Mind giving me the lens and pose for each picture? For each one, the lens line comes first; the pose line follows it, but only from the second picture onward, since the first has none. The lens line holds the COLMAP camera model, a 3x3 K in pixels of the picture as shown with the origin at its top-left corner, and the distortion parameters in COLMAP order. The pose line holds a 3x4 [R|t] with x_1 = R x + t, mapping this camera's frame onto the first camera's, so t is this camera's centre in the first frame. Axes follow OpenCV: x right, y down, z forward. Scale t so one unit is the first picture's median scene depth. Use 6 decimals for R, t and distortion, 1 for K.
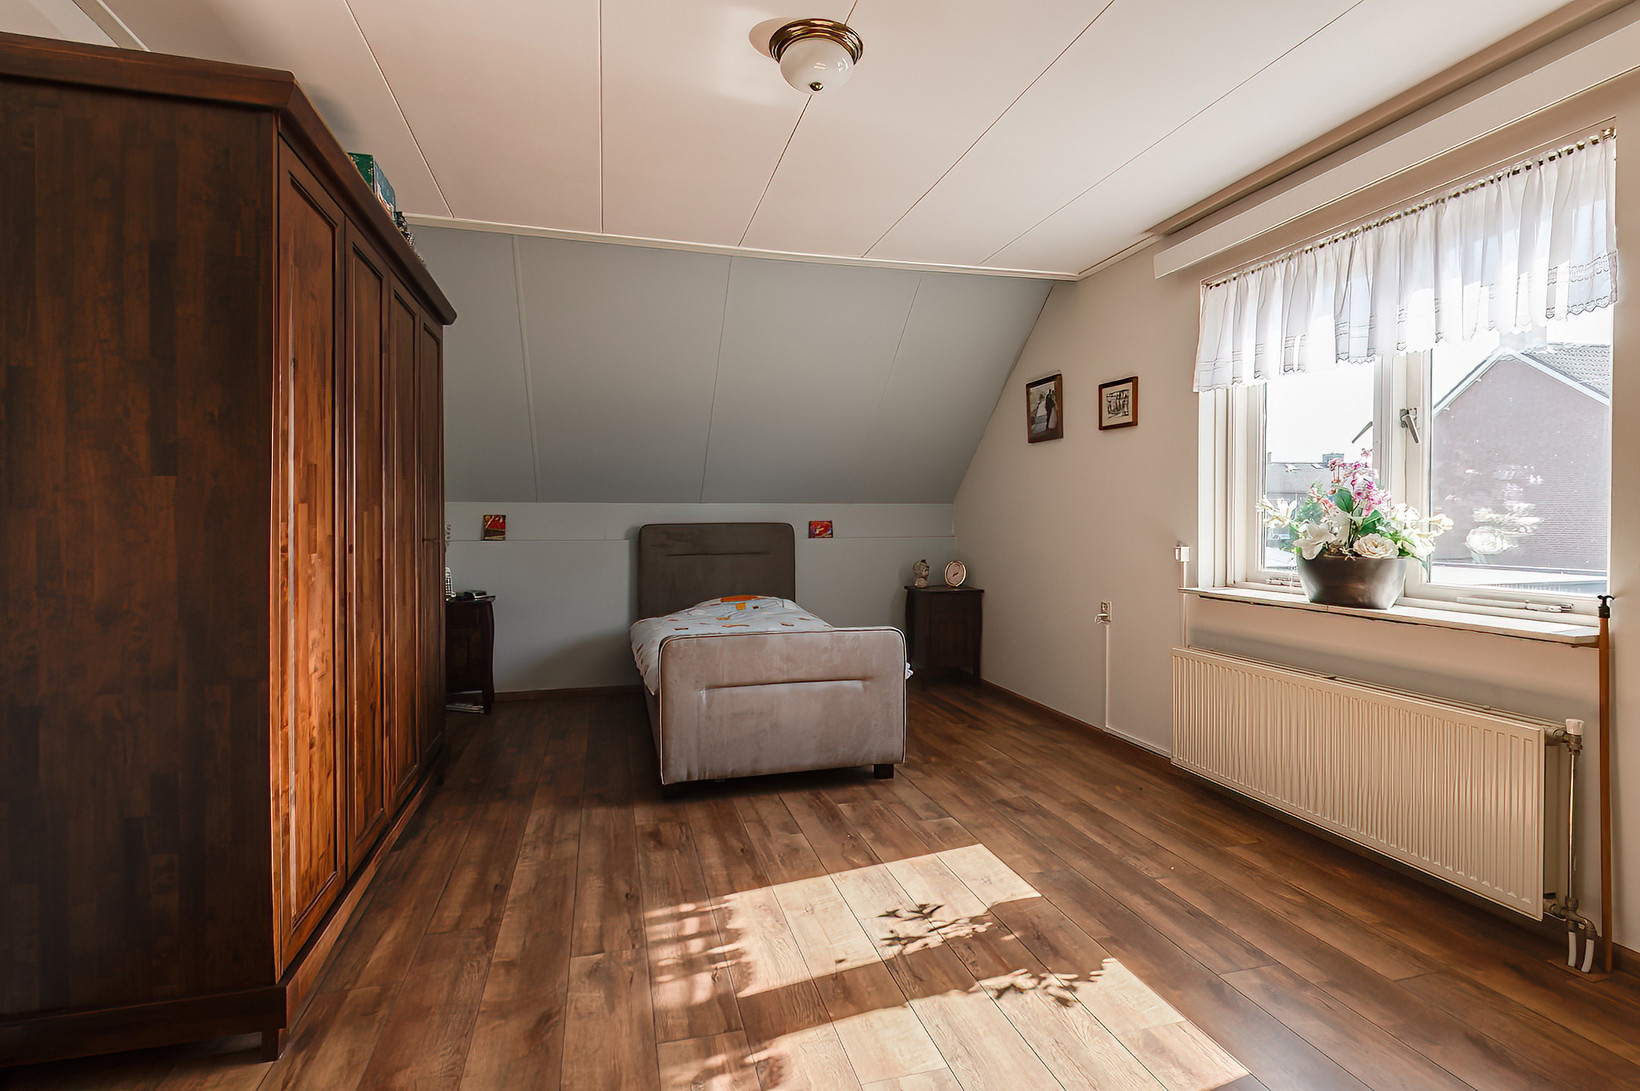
lens RADIAL K [[792.5, 0, 829.9], [0, 792.5, 534.9], [0, 0, 1]] dist [0.000813, -0.001741]
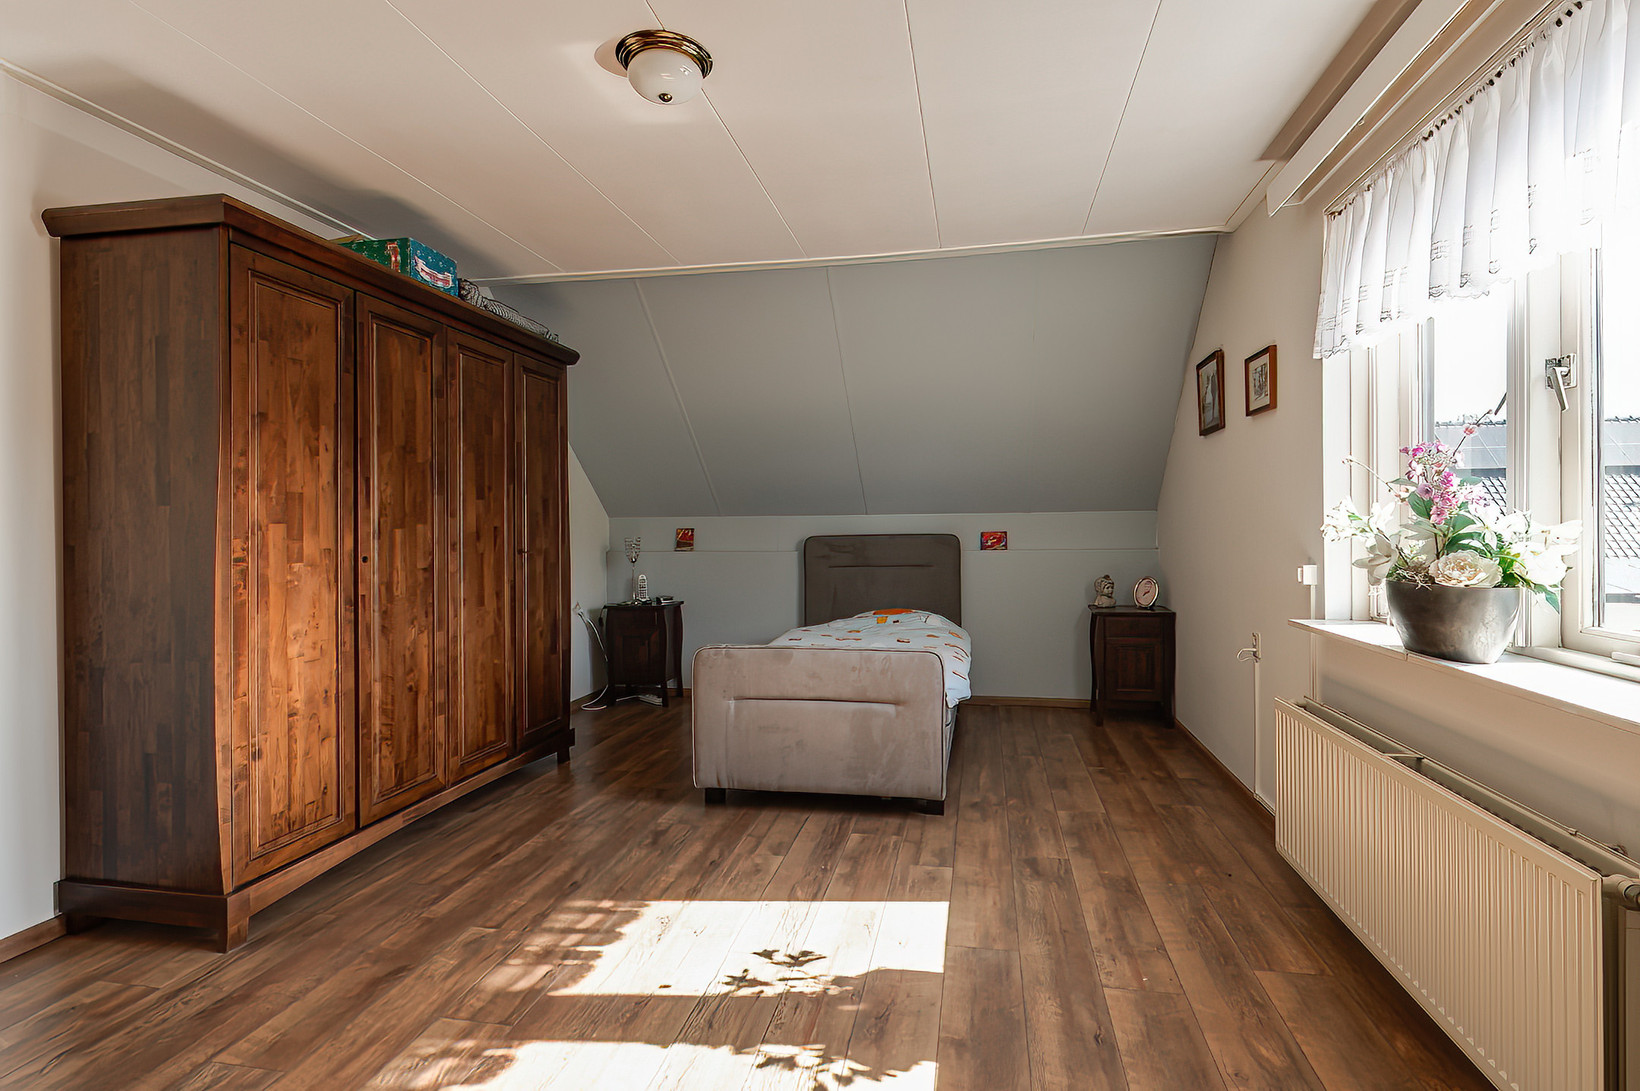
lens RADIAL K [[801.5, 0, 820.5], [0, 801.5, 538.3], [0, 0, 1]] dist [0.004948, 0.000507]
pose [[0.900665, -0.002179, -0.434508, 0.471929], [-0.001194, 0.999971, -0.007489, -0.005603], [0.434512, 0.007264, 0.900637, 0.143956]]
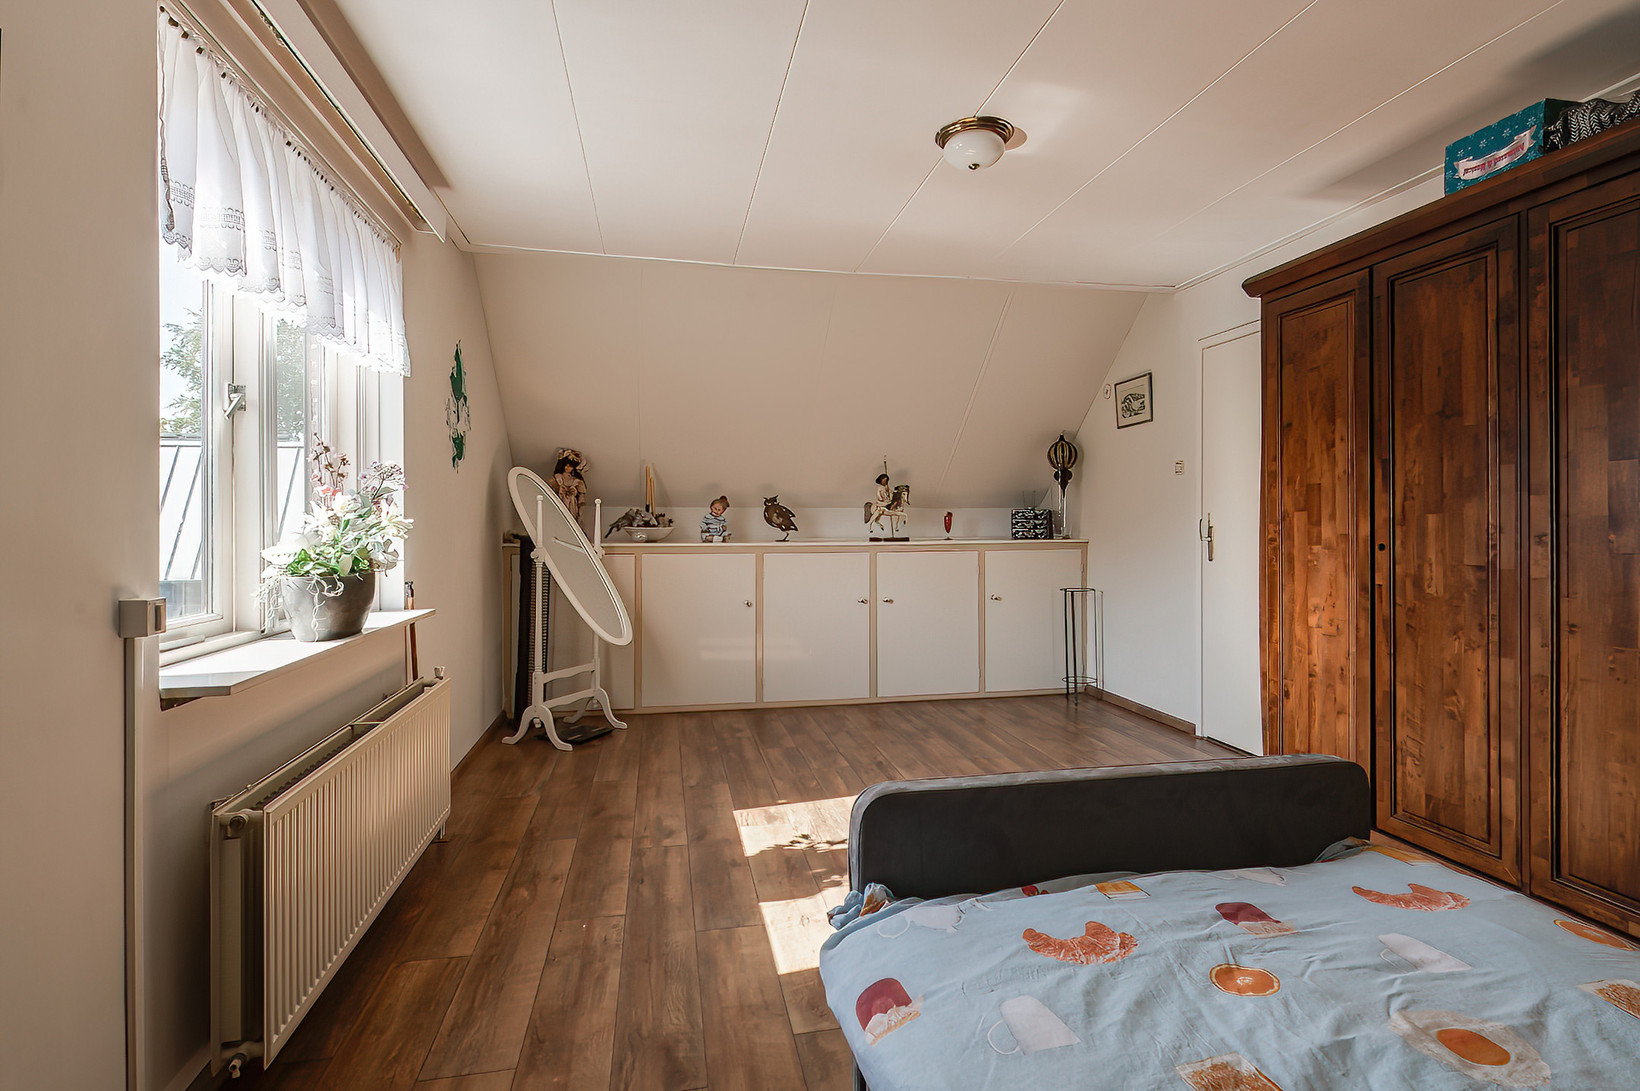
lens RADIAL K [[876.1, 0, 855.1], [0, 876.1, 515.4], [0, 0, 1]] dist [0.001227, 0.000187]
pose [[-0.999562, 0.006178, 0.028930, 0.100893], [0.006417, 0.999946, 0.008192, -0.036188], [-0.028878, 0.008374, -0.999548, 1.883425]]
